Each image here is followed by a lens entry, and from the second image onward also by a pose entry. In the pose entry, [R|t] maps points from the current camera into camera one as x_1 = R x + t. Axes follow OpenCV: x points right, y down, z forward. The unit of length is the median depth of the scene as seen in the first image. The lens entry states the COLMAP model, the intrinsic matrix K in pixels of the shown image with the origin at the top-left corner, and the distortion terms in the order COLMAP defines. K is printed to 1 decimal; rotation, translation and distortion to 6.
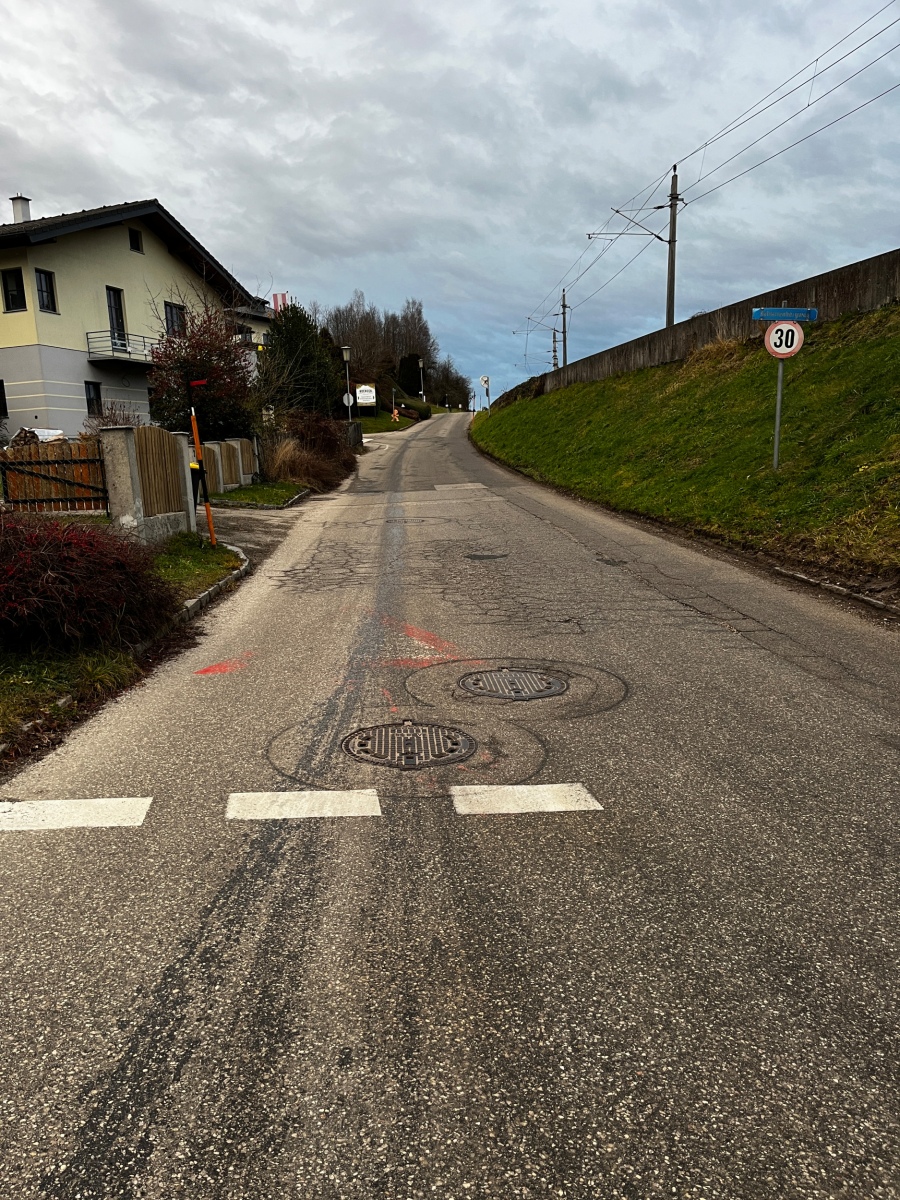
lens RADIAL K [[911.1, 0, 451.1], [0, 911.1, 603.9], [0, 0, 1]] dist [0.004761, -0.003548]
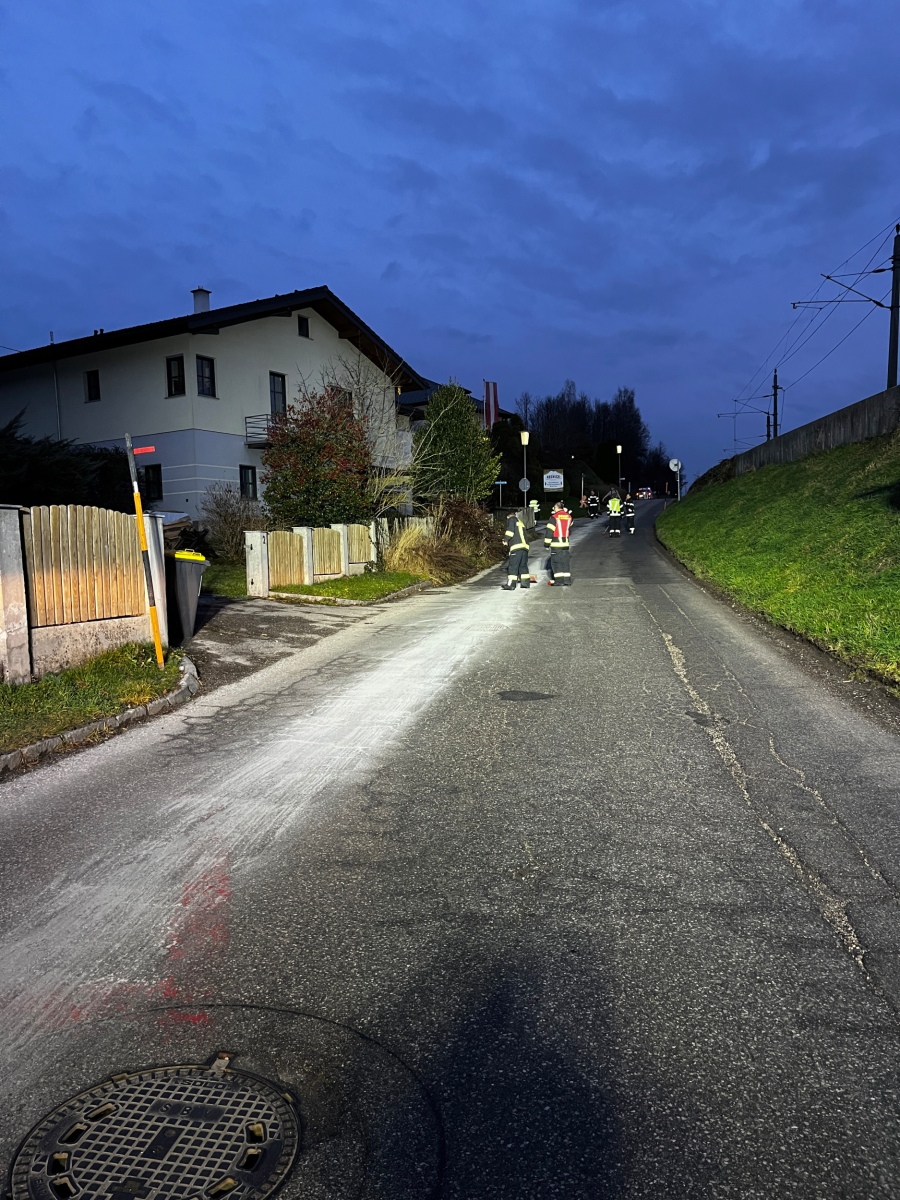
lens RADIAL K [[911.1, 0, 447.4], [0, 911.1, 599.0], [0, 0, 1]] dist [0.004761, -0.003548]
pose [[0.972426, 0.029019, -0.231399, 0.046696], [-0.051591, 0.994412, -0.092101, -0.020241], [0.227433, 0.101499, 0.968490, 0.106915]]
